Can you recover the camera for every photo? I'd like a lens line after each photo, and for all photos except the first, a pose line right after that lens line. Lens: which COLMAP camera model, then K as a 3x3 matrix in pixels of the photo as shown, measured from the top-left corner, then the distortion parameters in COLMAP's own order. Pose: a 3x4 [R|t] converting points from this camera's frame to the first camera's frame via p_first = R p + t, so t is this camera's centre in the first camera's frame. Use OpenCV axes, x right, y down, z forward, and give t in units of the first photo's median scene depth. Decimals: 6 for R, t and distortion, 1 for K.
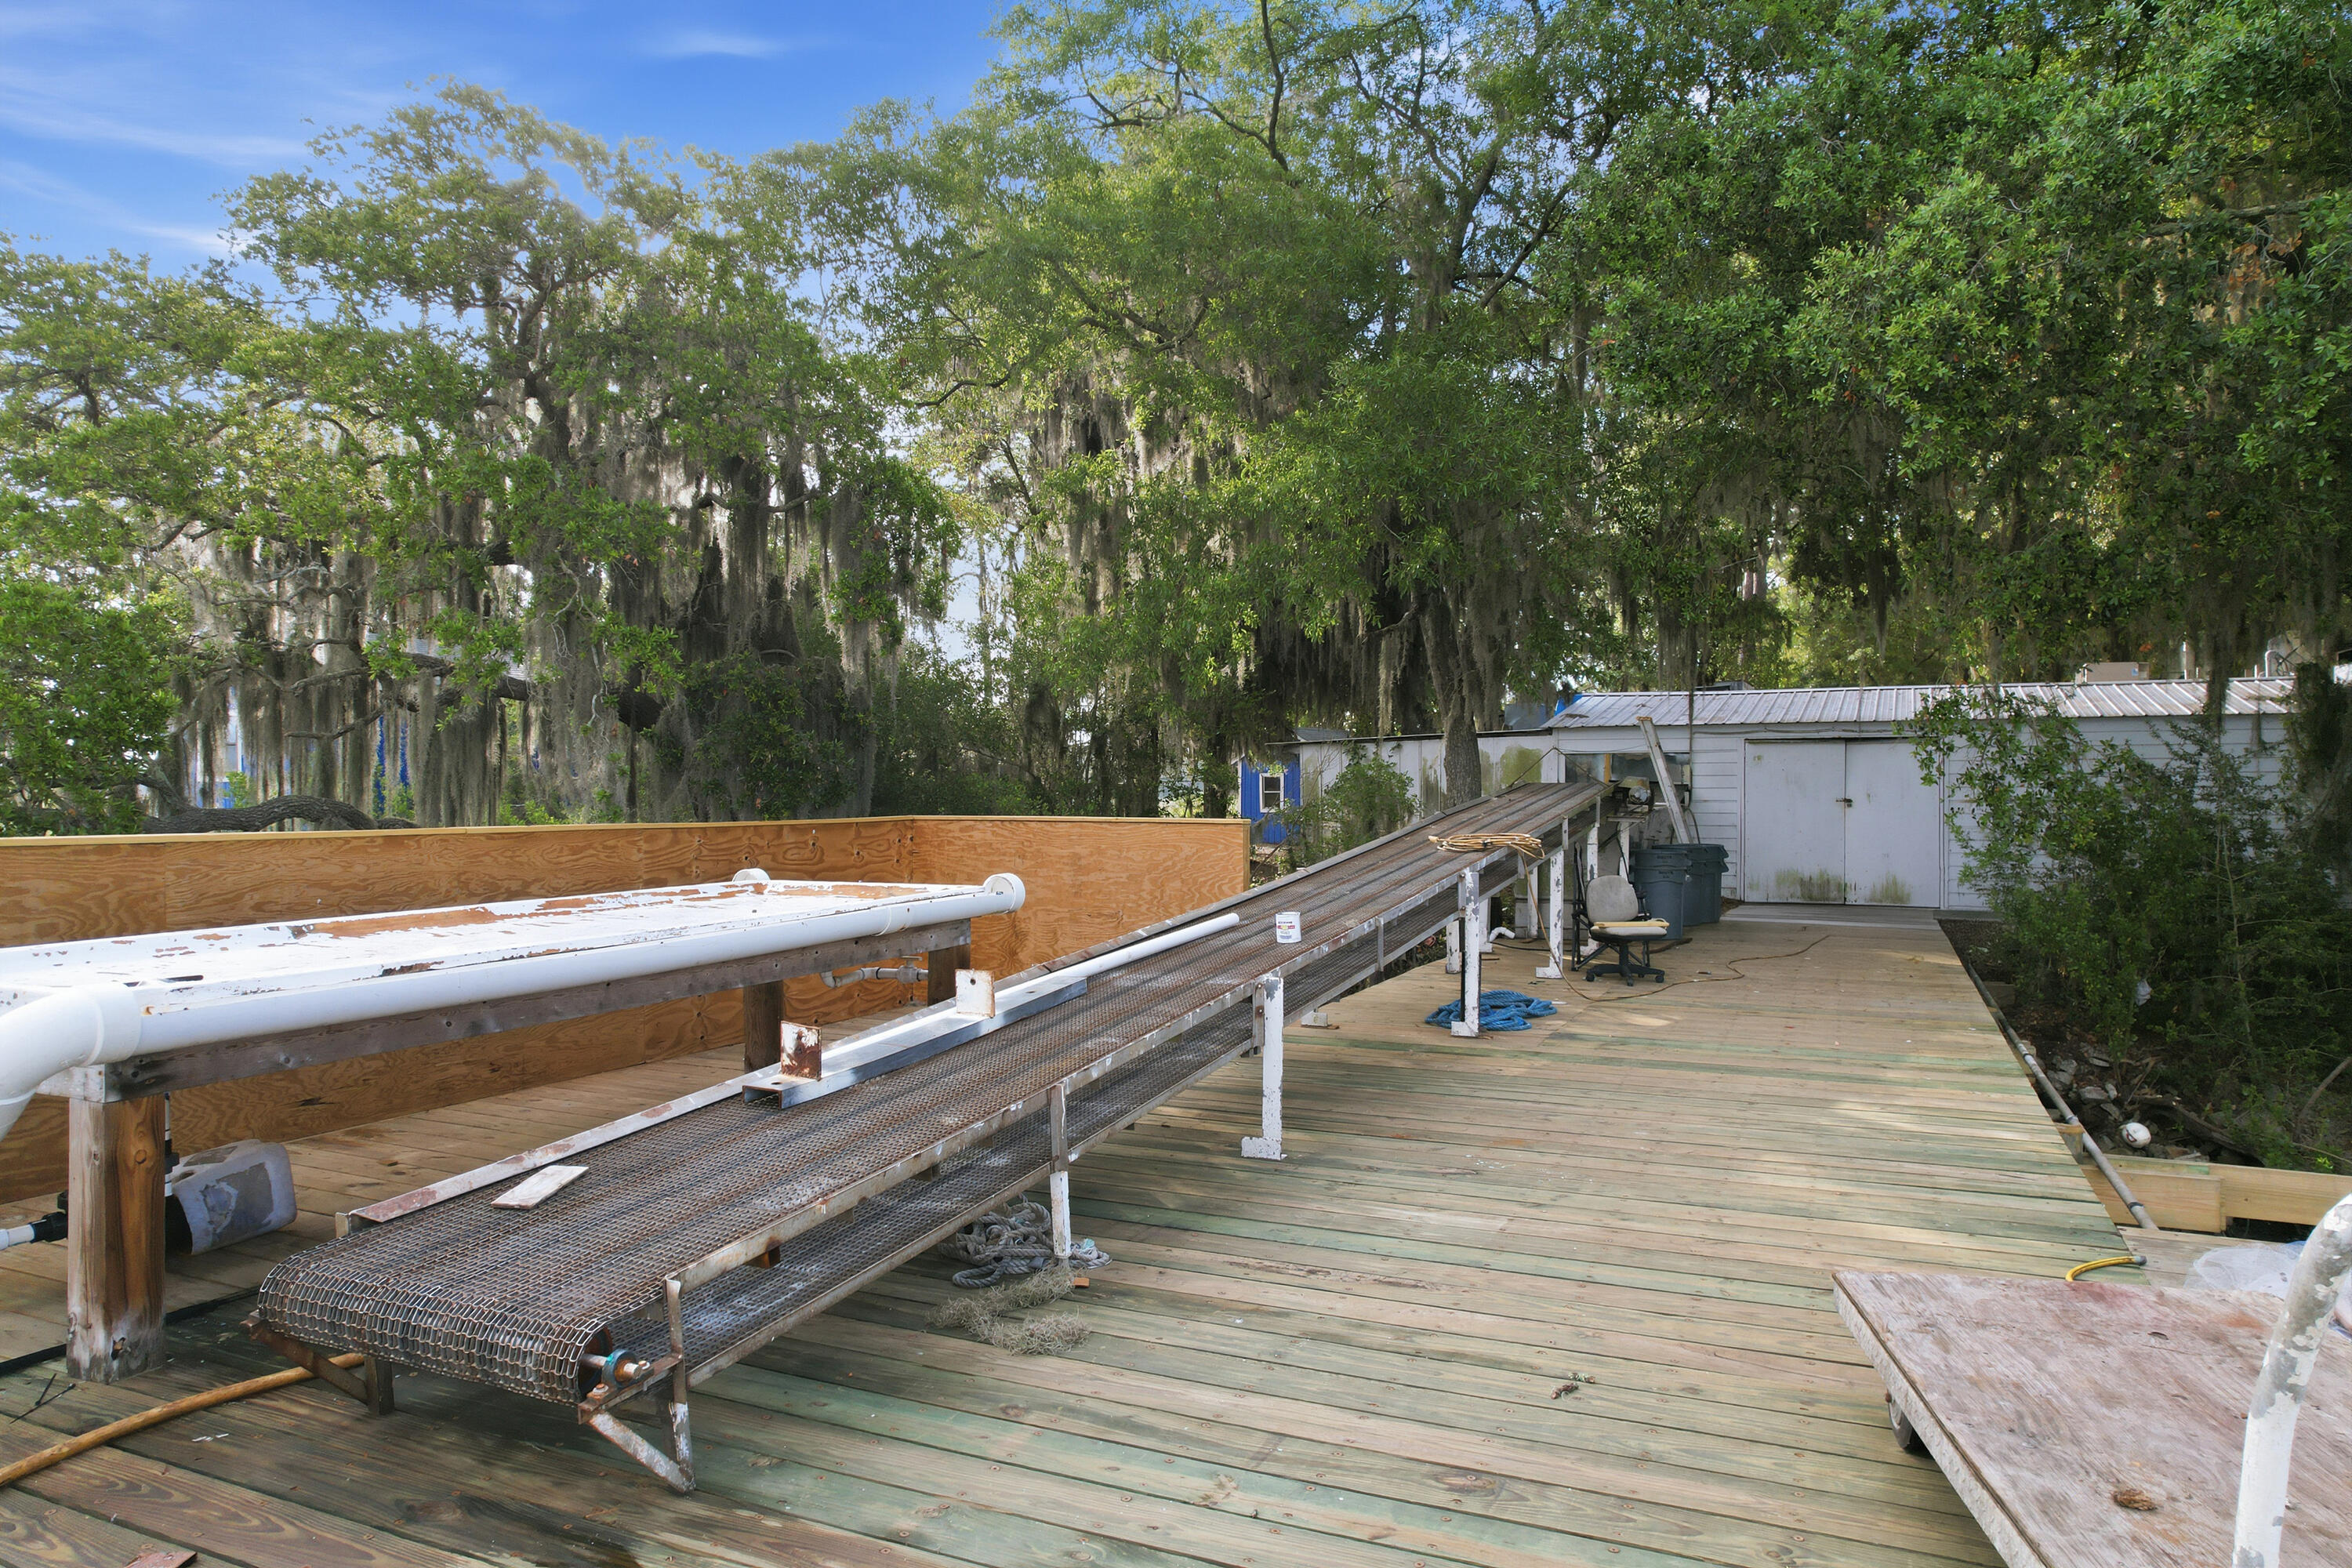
lens RADIAL K [[1487.6, 0, 1175.2], [0, 1487.6, 795.6], [0, 0, 1]] dist [-0.087082, 0.082524]
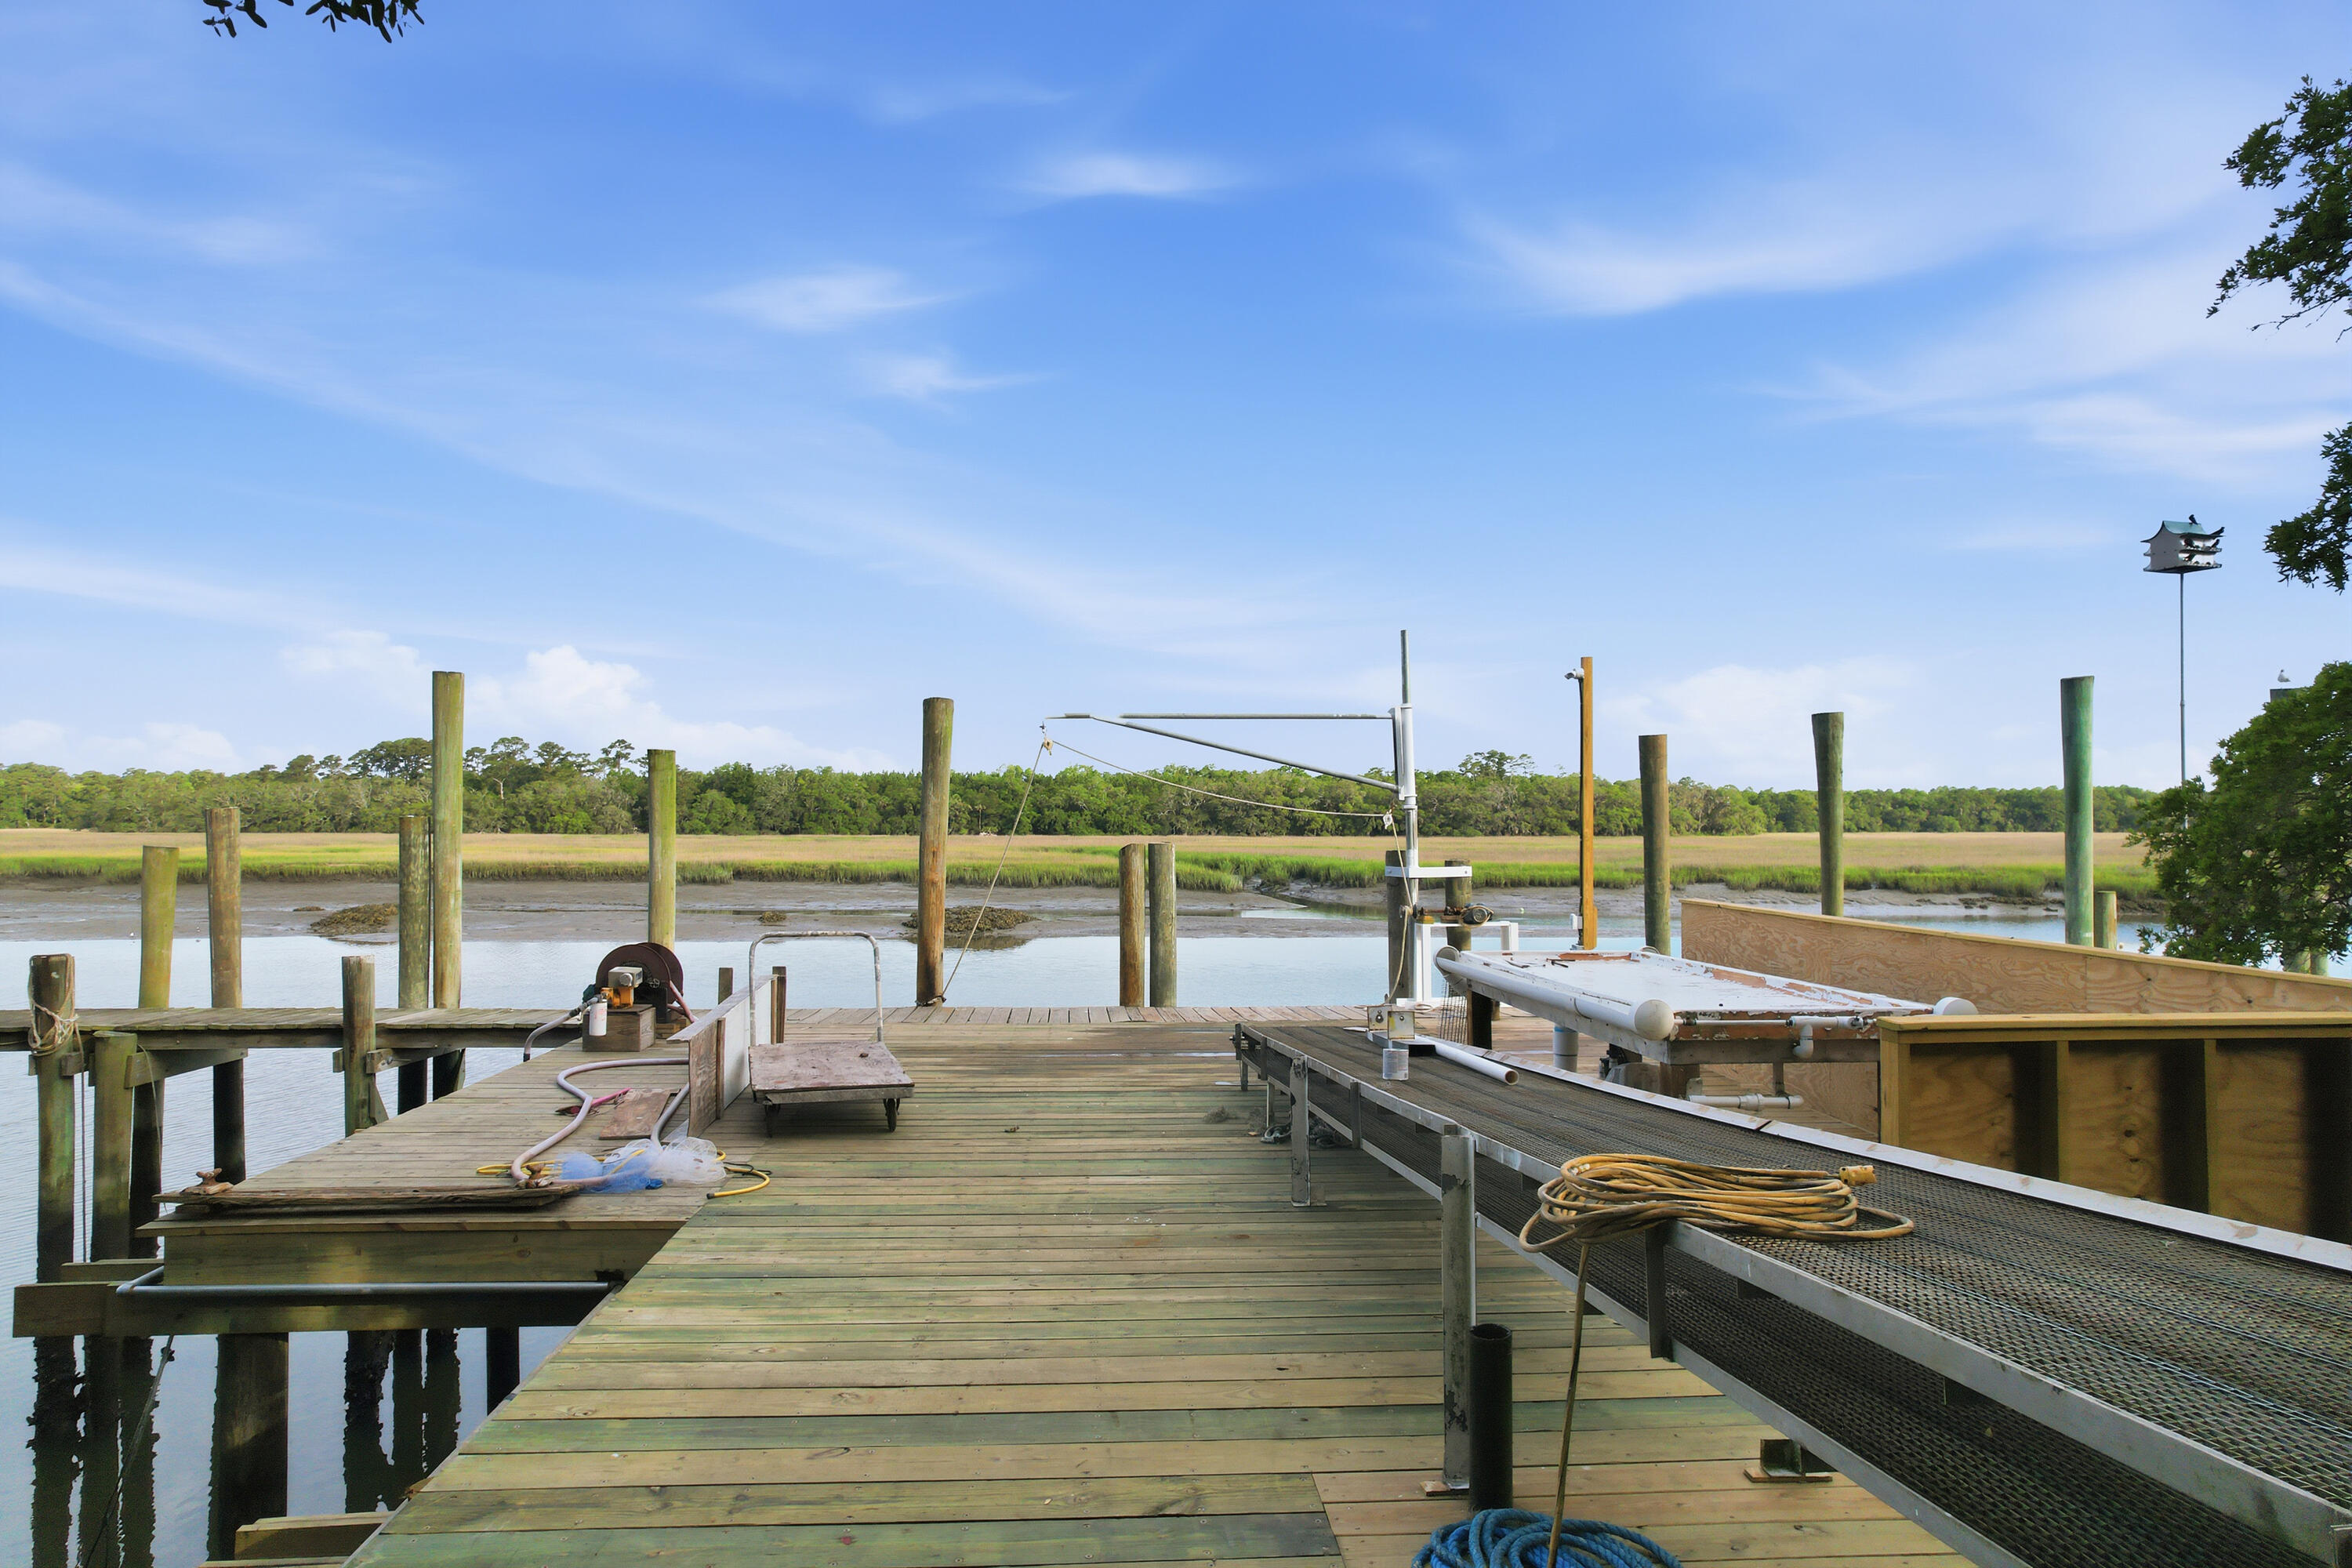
lens RADIAL K [[1483.8, 0, 1171.8], [0, 1483.8, 794.4], [0, 0, 1]] dist [-0.070681, 0.055632]
pose [[-0.878769, -0.018367, -0.476894, 0.373863], [-0.008432, 0.999701, -0.022965, -0.035101], [0.477173, -0.016160, -0.878661, 1.004368]]
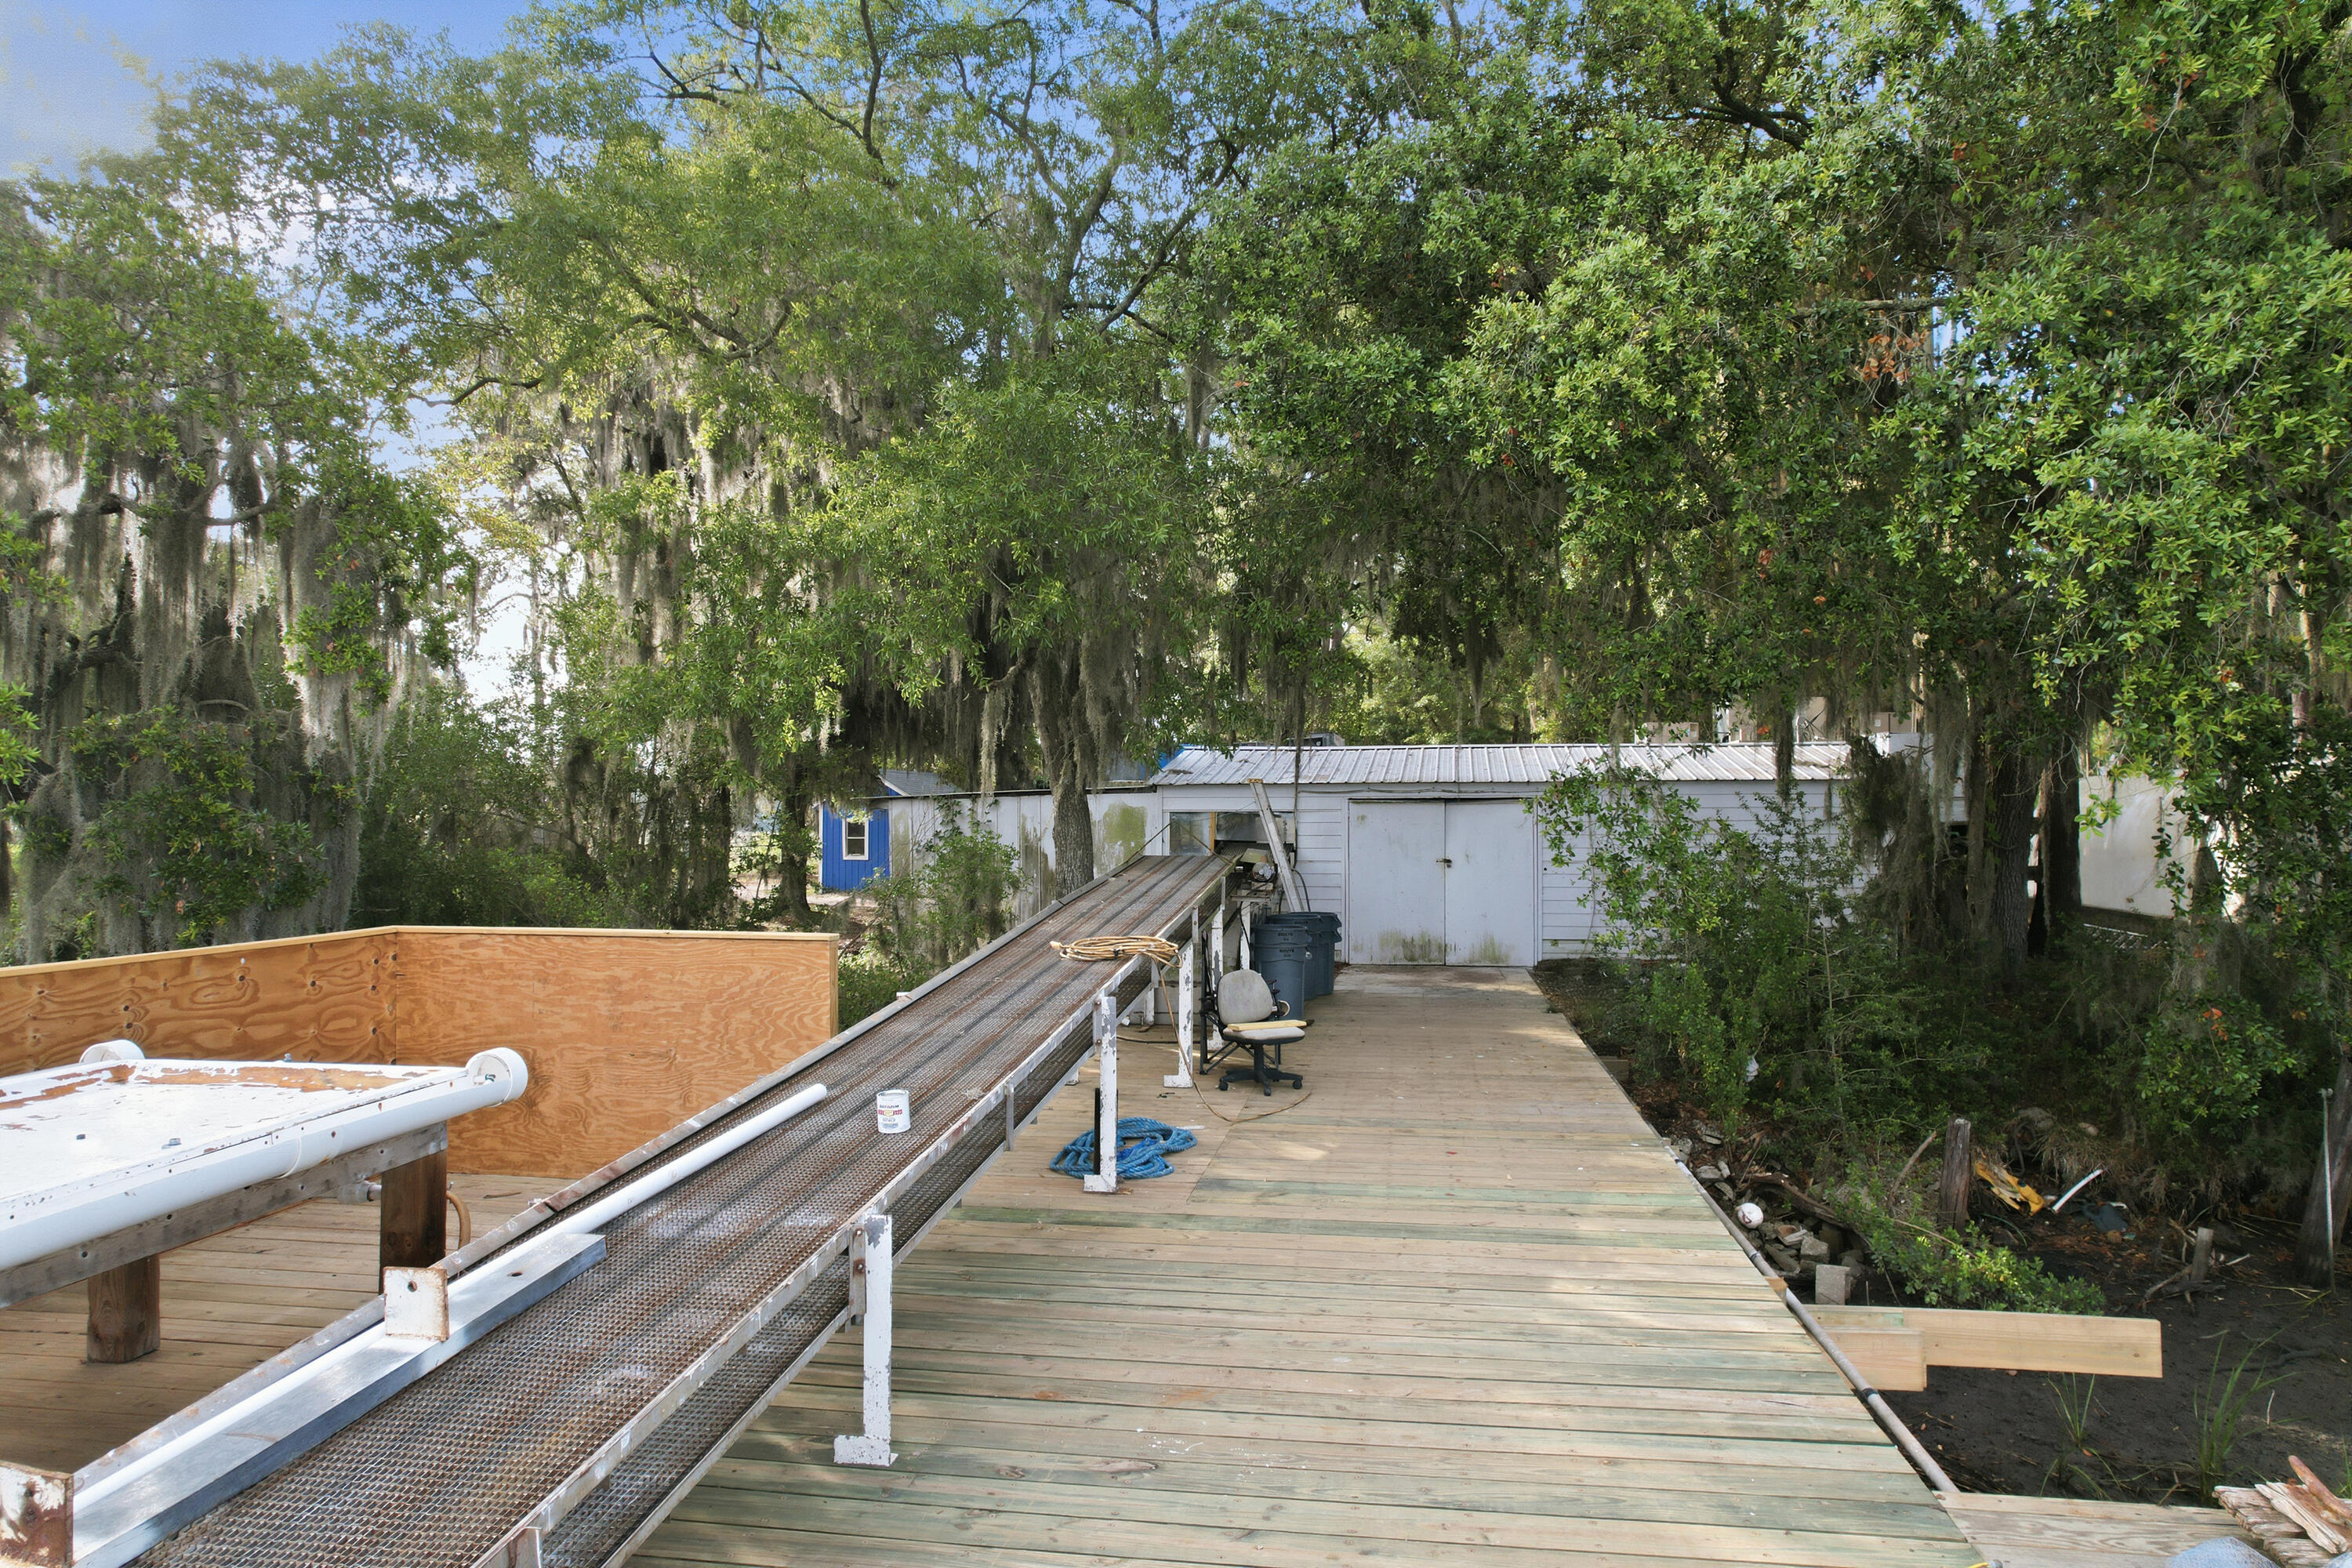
lens RADIAL K [[1483.8, 0, 1171.8], [0, 1483.8, 794.4], [0, 0, 1]] dist [-0.070681, 0.055632]
pose [[0.961811, 0.004286, 0.273682, 0.003244], [0.001678, 0.999766, -0.021556, -0.032574], [-0.273710, 0.021192, 0.961579, 0.129372]]
